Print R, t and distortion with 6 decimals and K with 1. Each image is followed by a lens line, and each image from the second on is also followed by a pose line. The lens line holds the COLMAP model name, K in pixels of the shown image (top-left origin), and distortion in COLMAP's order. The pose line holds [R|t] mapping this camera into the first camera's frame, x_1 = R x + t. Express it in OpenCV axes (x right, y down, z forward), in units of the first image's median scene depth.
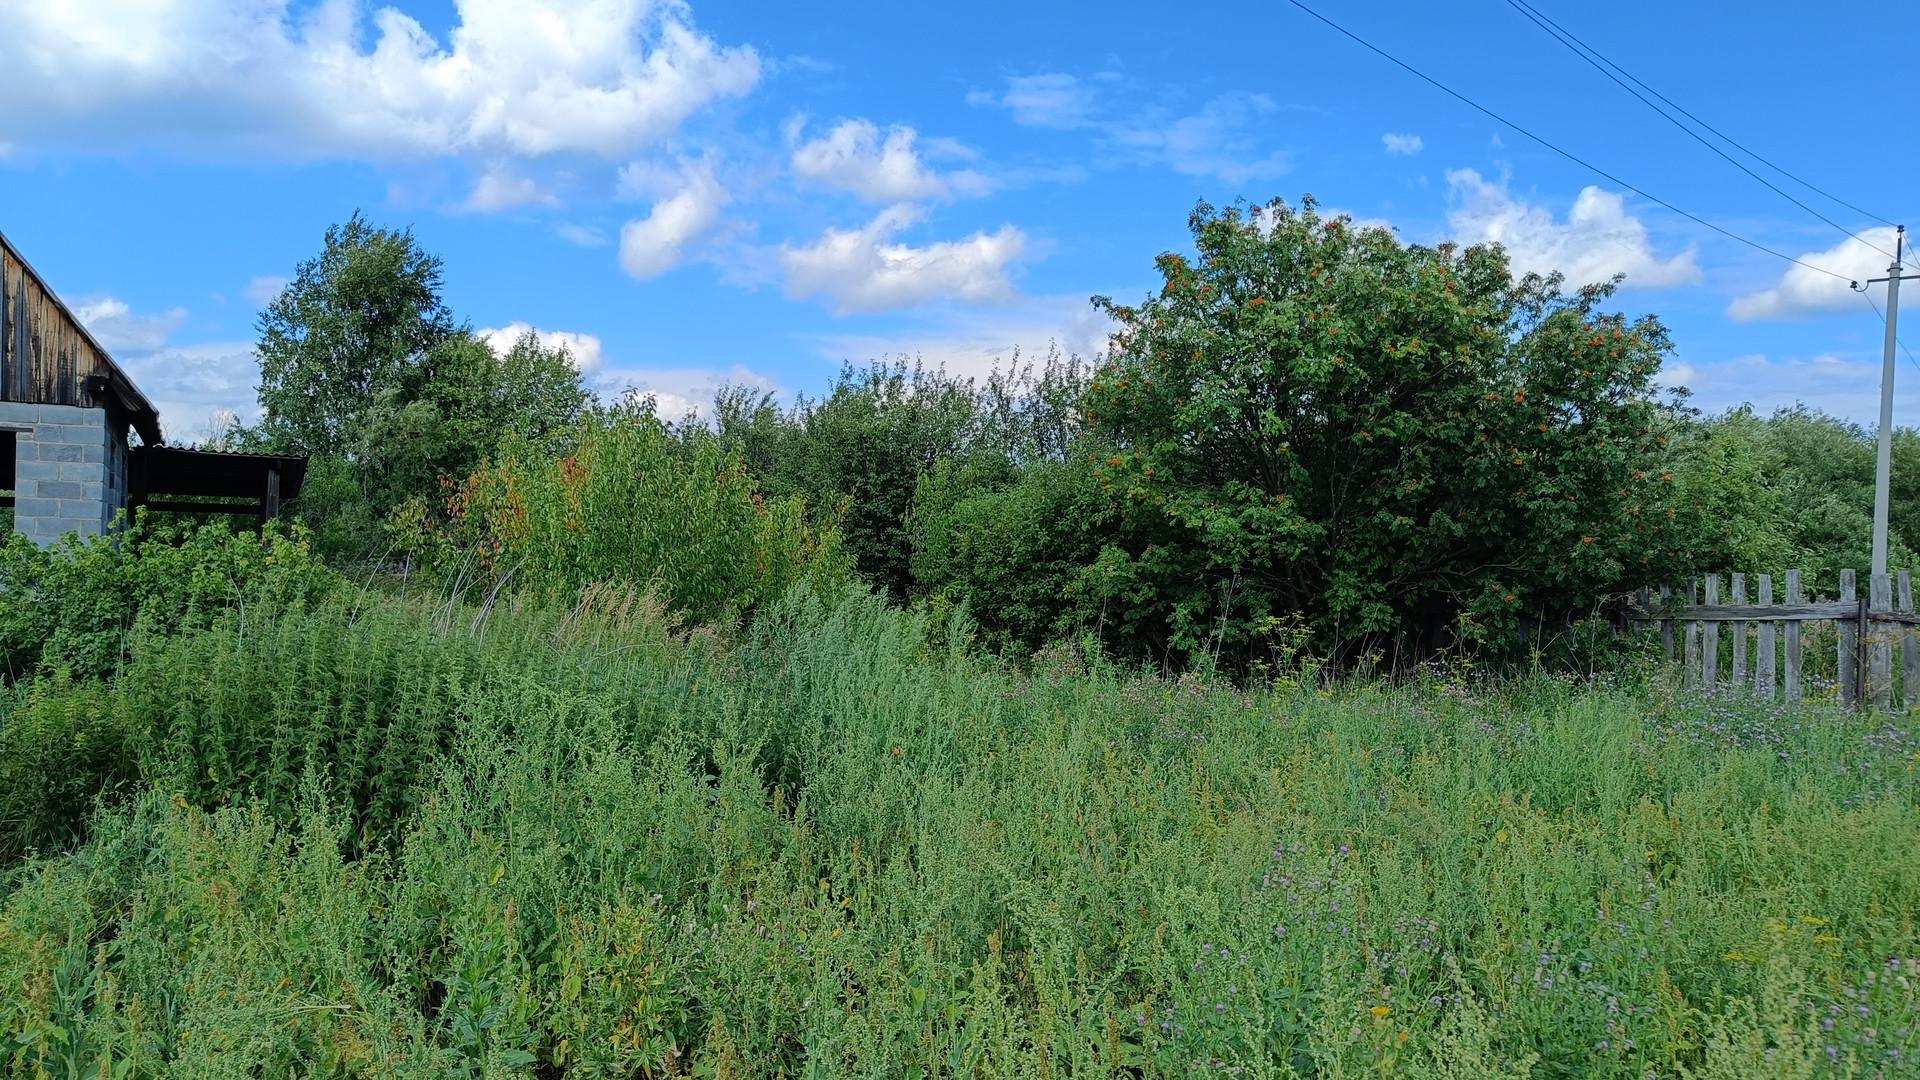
lens RADIAL K [[1312.7, 0, 947.3], [0, 1312.7, 563.5], [0, 0, 1]] dist [0.009014, -0.007207]
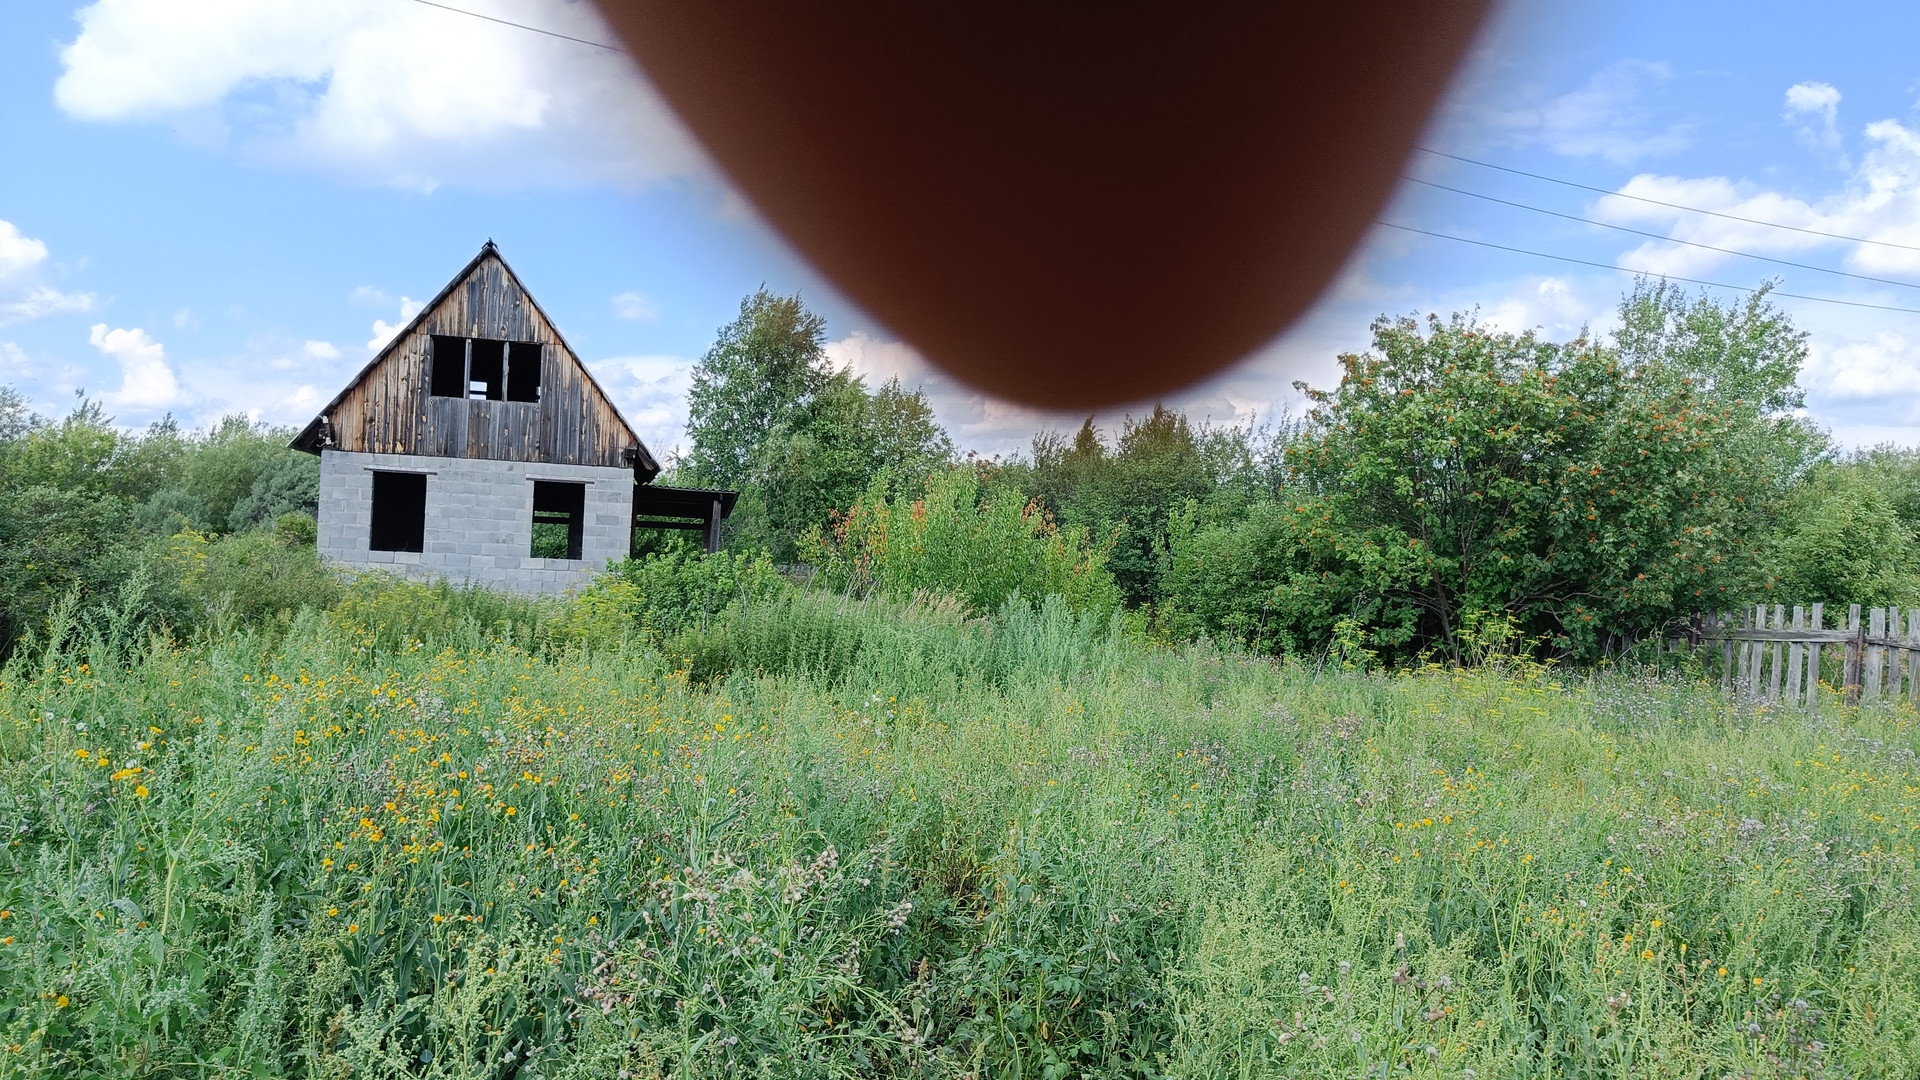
lens RADIAL K [[1312.7, 0, 950.6], [0, 1312.7, 559.5], [0, 0, 1]] dist [0.009014, -0.007207]
pose [[0.966113, 0.021923, -0.257186, 0.122615], [-0.023327, 0.999725, -0.002408, -0.012745], [0.257062, 0.008326, 0.966359, -0.386571]]
